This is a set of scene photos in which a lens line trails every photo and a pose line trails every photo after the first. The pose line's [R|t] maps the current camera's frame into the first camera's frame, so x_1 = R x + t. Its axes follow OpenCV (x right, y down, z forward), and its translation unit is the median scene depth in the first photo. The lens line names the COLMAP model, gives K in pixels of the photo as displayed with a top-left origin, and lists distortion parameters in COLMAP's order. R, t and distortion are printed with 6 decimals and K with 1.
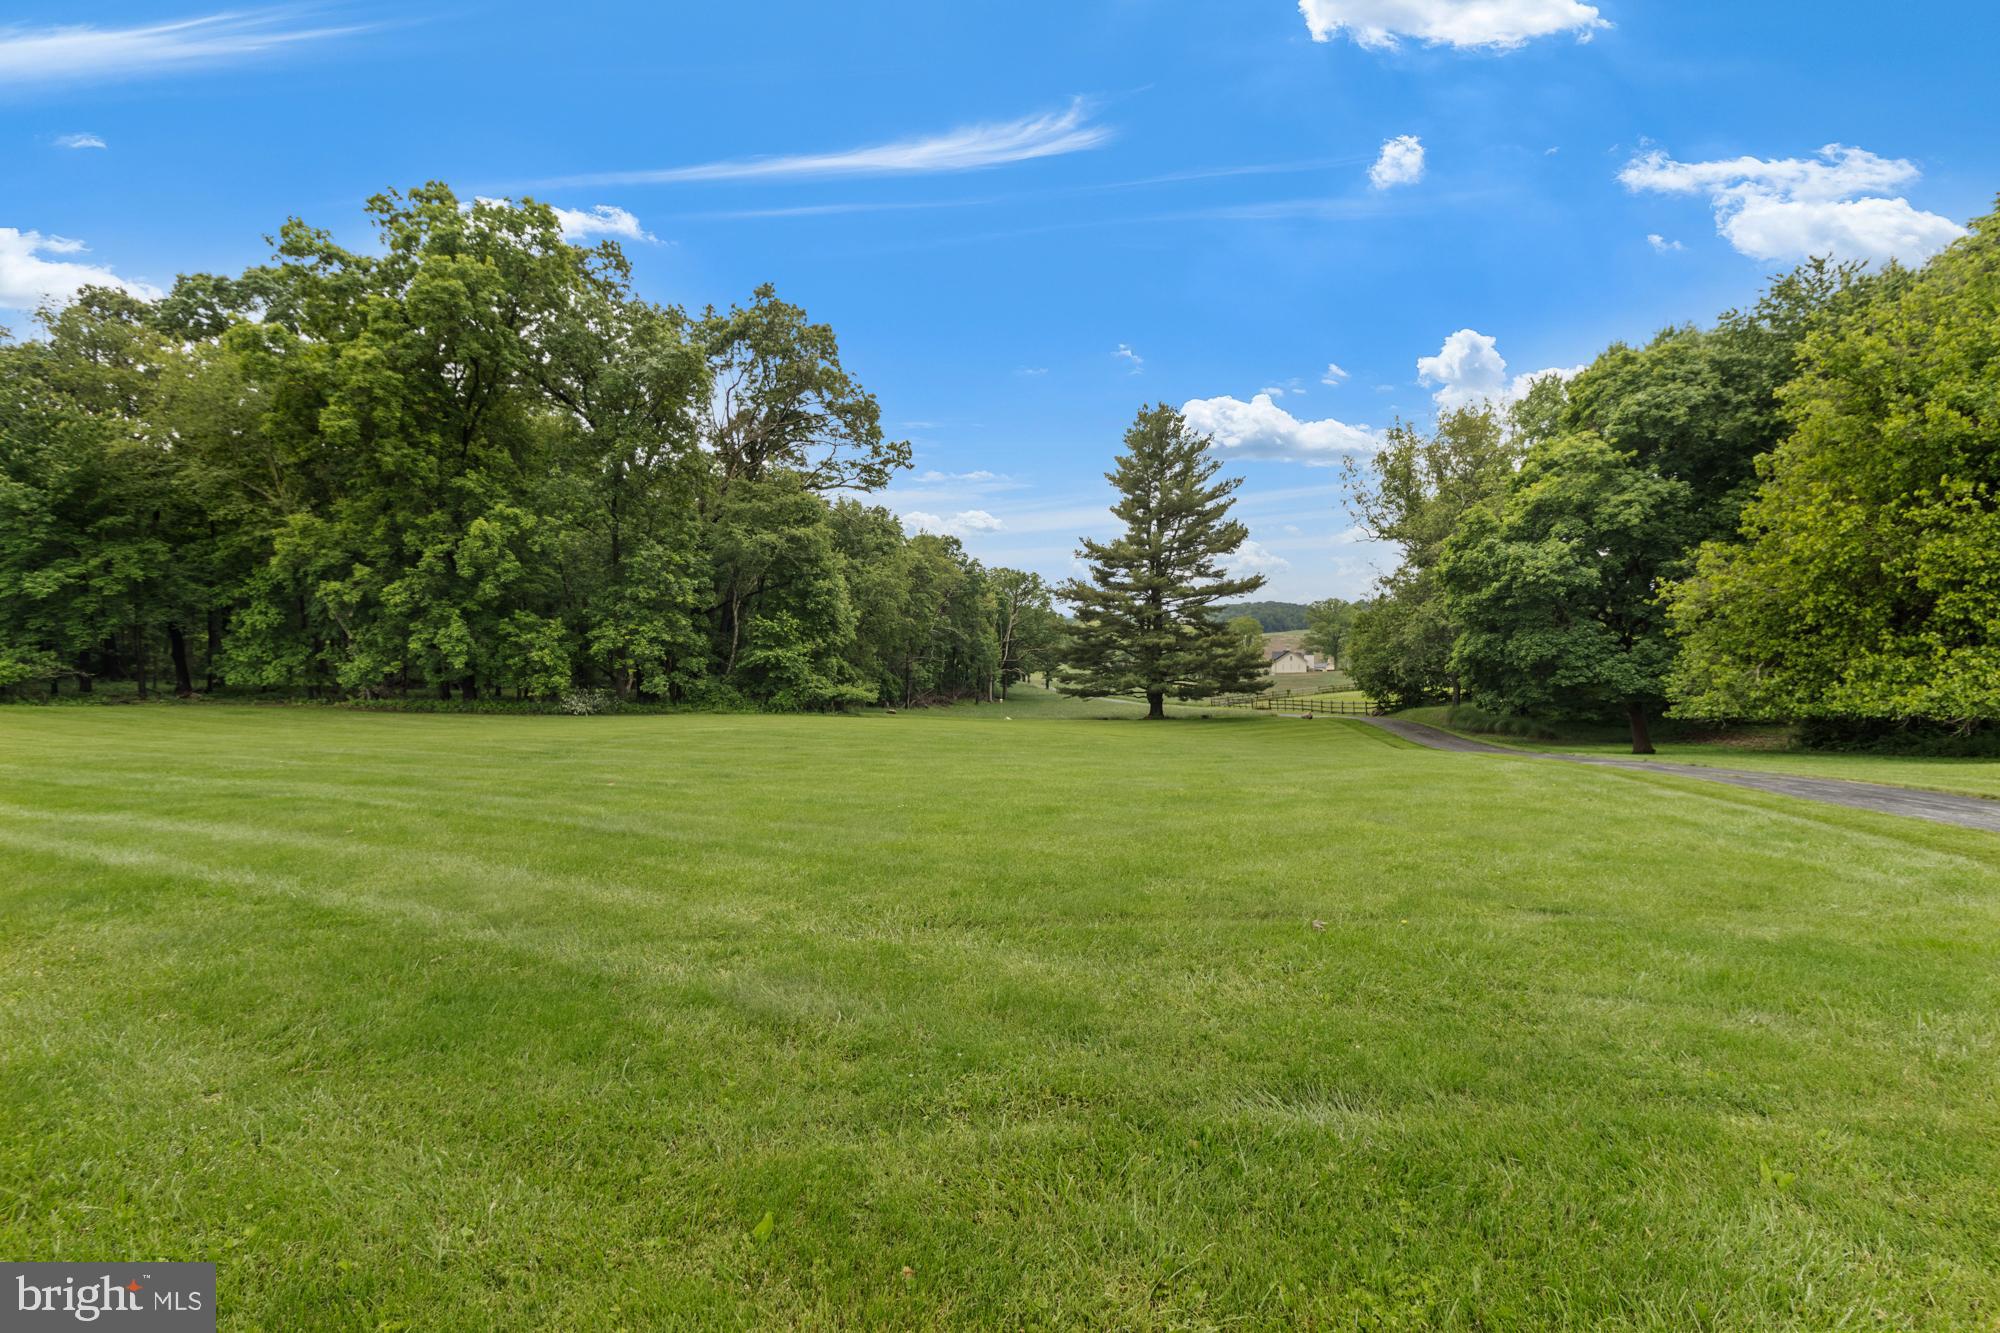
lens RADIAL K [[926.7, 0, 1004.7], [0, 926.7, 660.7], [0, 0, 1]] dist [-0.010109, 0.000839]
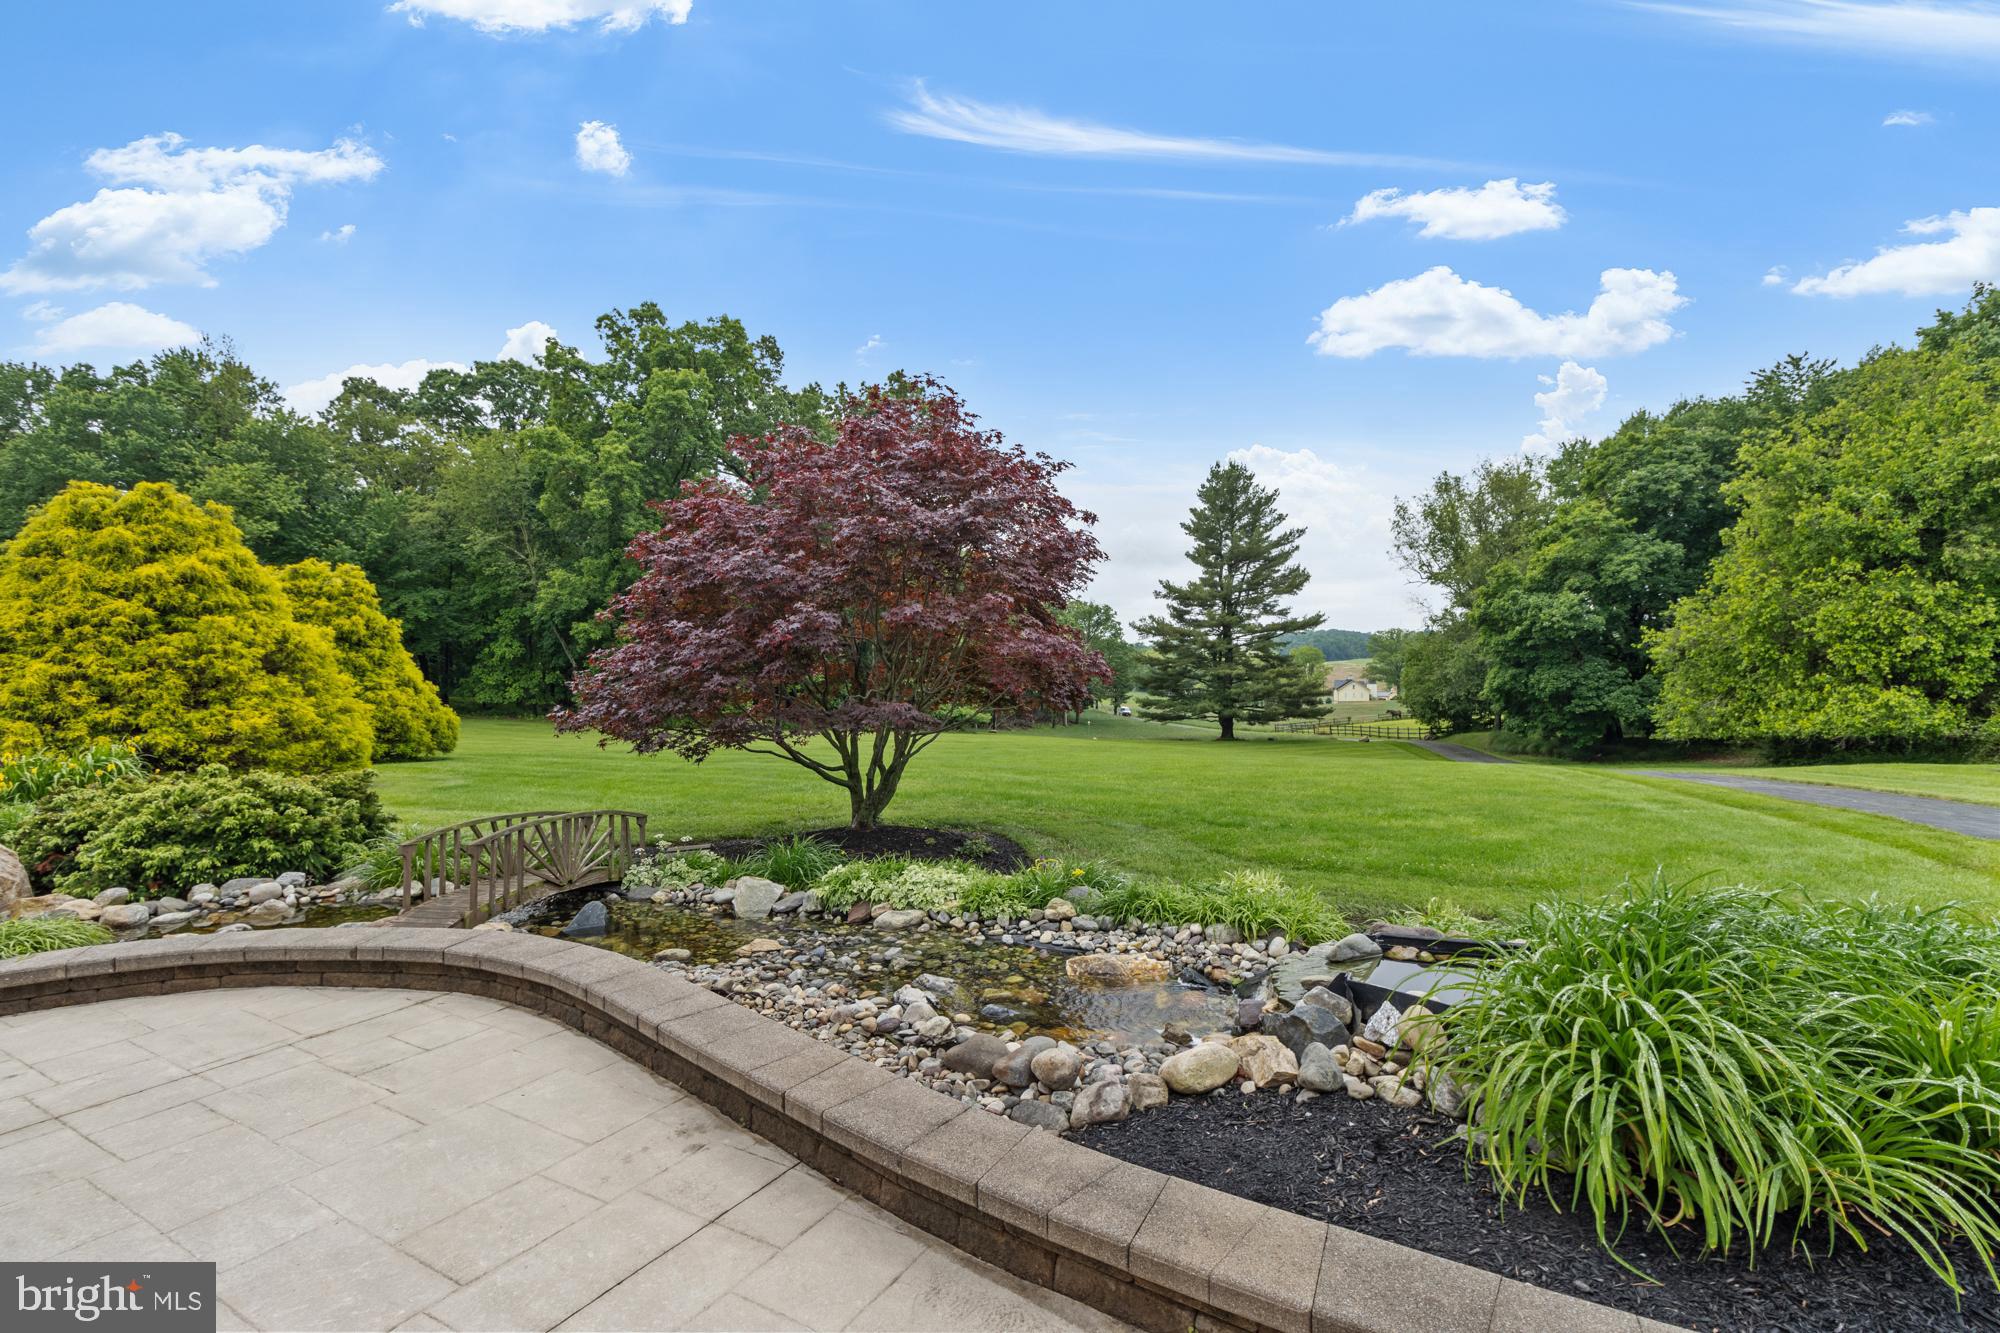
lens RADIAL K [[926.7, 0, 999.9], [0, 926.7, 660.2], [0, 0, 1]] dist [-0.010109, 0.000839]
pose [[0.997688, 0.005479, -0.067745, -0.045405], [-0.007369, 0.999590, -0.027681, -0.001985], [0.067566, 0.028116, 0.997319, -0.181761]]
